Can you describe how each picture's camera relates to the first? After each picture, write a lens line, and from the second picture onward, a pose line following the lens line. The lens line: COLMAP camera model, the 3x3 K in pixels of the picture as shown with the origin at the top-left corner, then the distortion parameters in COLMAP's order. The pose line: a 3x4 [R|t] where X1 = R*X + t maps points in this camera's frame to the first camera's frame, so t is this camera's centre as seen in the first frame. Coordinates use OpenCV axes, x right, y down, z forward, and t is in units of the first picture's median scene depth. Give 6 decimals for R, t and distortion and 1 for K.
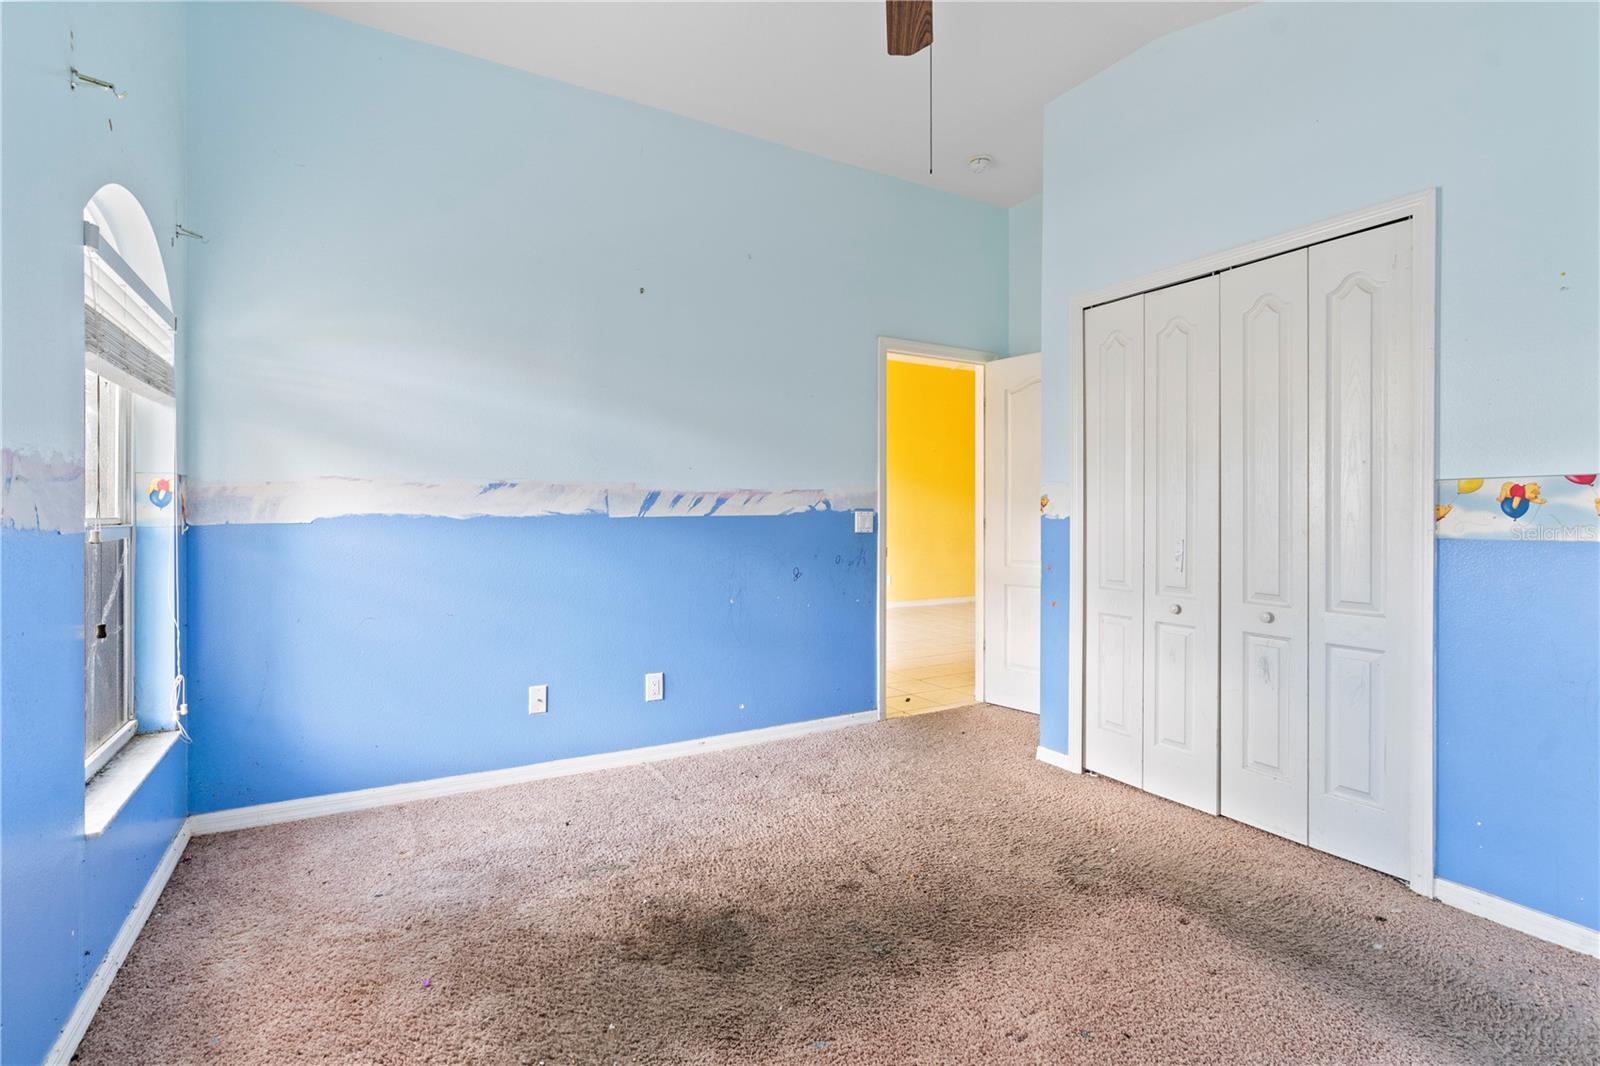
lens RADIAL K [[729.2, 0, 788.7], [0, 729.2, 526.7], [0, 0, 1]] dist [-0.011071, 0.000469]
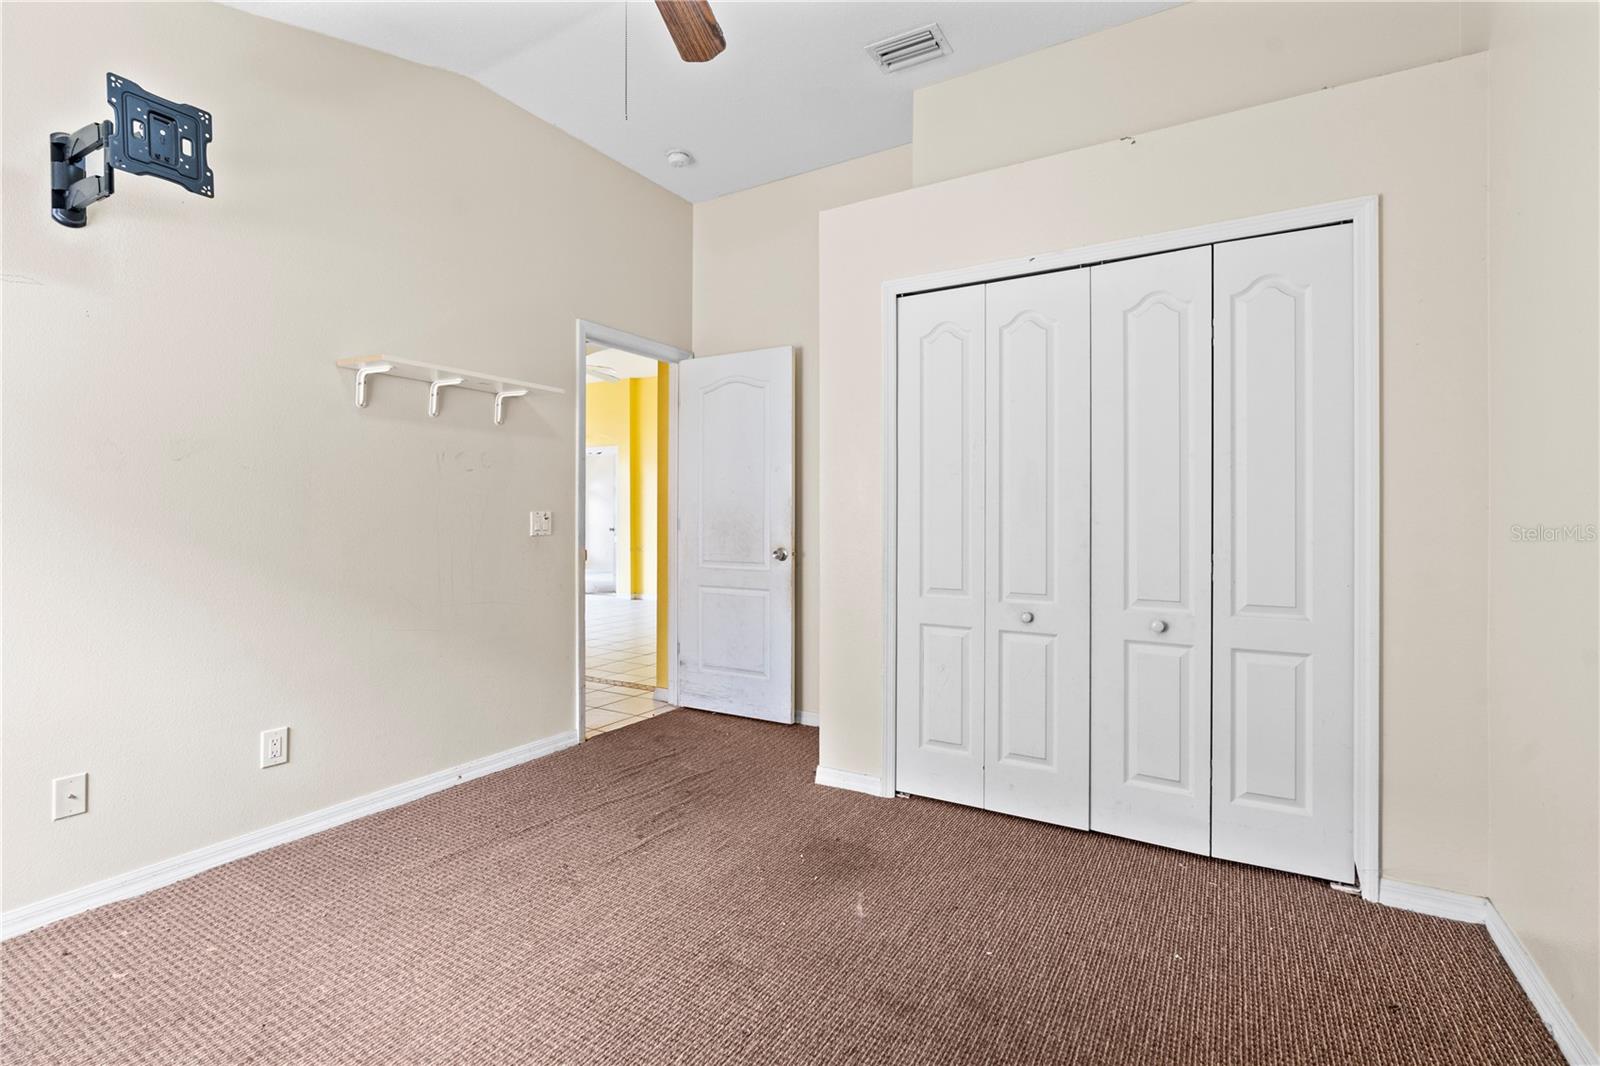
lens RADIAL K [[729.2, 0, 805.7], [0, 729.2, 524.3], [0, 0, 1]] dist [-0.011071, 0.000469]
pose [[0.881383, -0.000785, 0.472402, -0.171768], [0.003962, 0.999976, -0.005729, -0.004022], [-0.472386, 0.006921, 0.881365, 0.293305]]
